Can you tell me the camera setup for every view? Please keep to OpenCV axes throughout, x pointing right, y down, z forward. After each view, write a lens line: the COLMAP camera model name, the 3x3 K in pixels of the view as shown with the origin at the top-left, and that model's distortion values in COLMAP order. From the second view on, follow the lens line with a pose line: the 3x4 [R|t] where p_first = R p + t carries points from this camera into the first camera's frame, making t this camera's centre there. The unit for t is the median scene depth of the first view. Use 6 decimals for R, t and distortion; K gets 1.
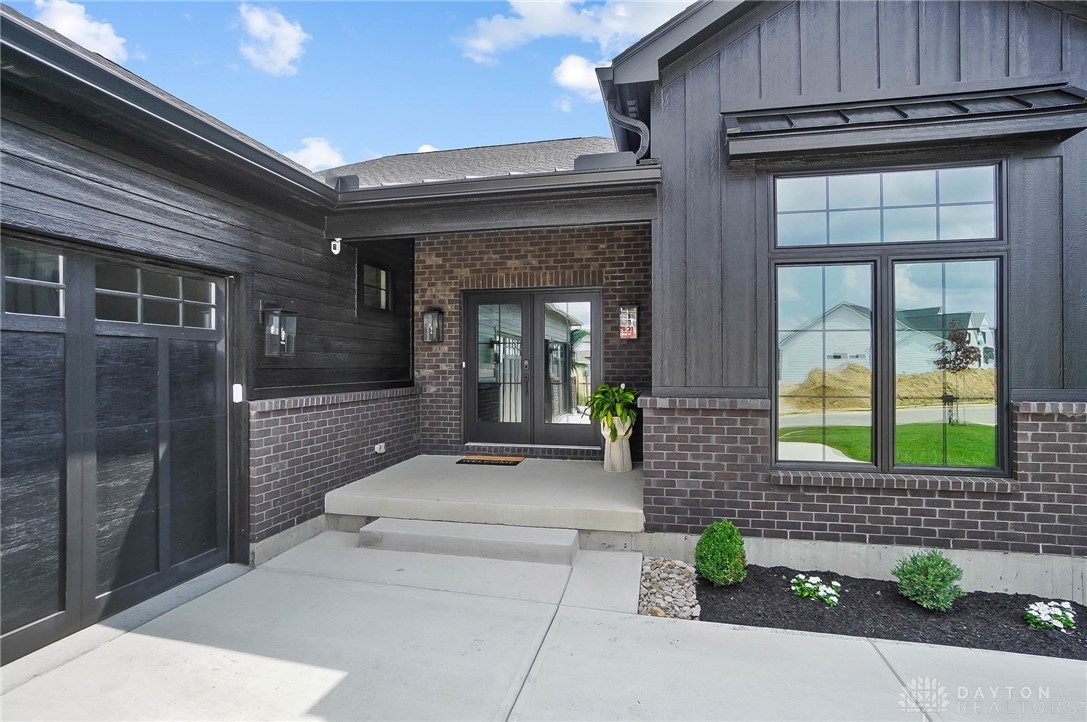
lens RADIAL K [[565.8, 0, 543.5], [0, 565.8, 361.0], [0, 0, 1]] dist [0.000458, 0.000012]
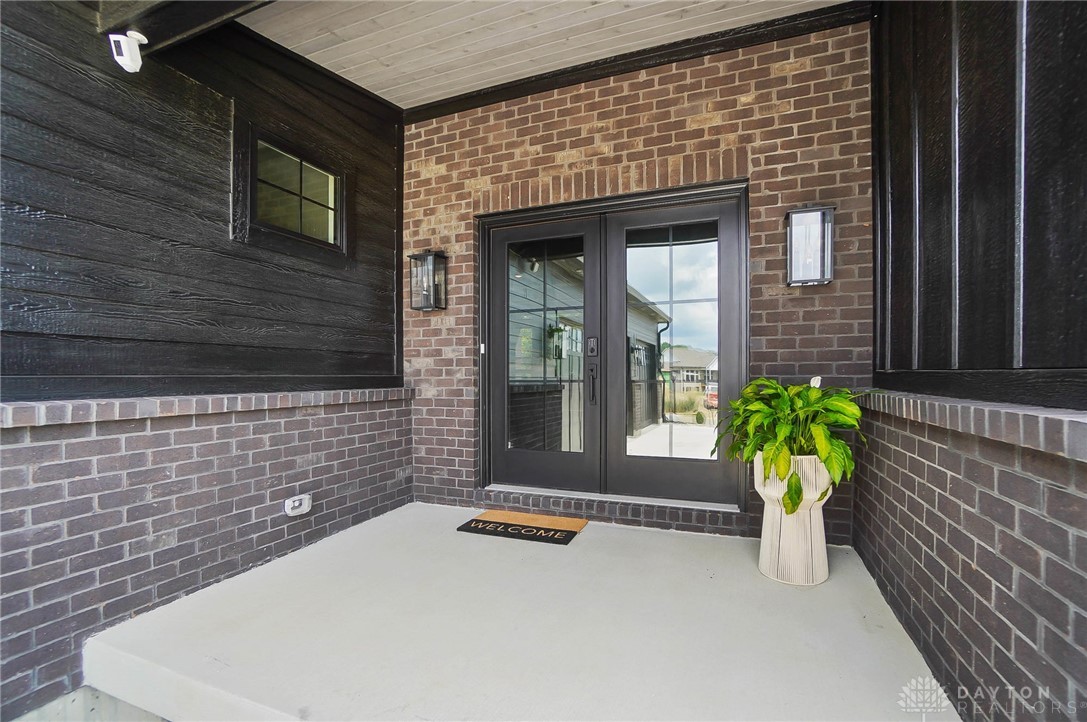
lens RADIAL K [[480.5, 0, 546.3], [0, 480.5, 392.8], [0, 0, 1]] dist [-0.043869, 0.000053]
pose [[0.987310, 0.002695, -0.158785, -0.000765], [0.003956, 0.999128, 0.041561, 0.031988], [0.158758, -0.041662, 0.986438, 0.546331]]
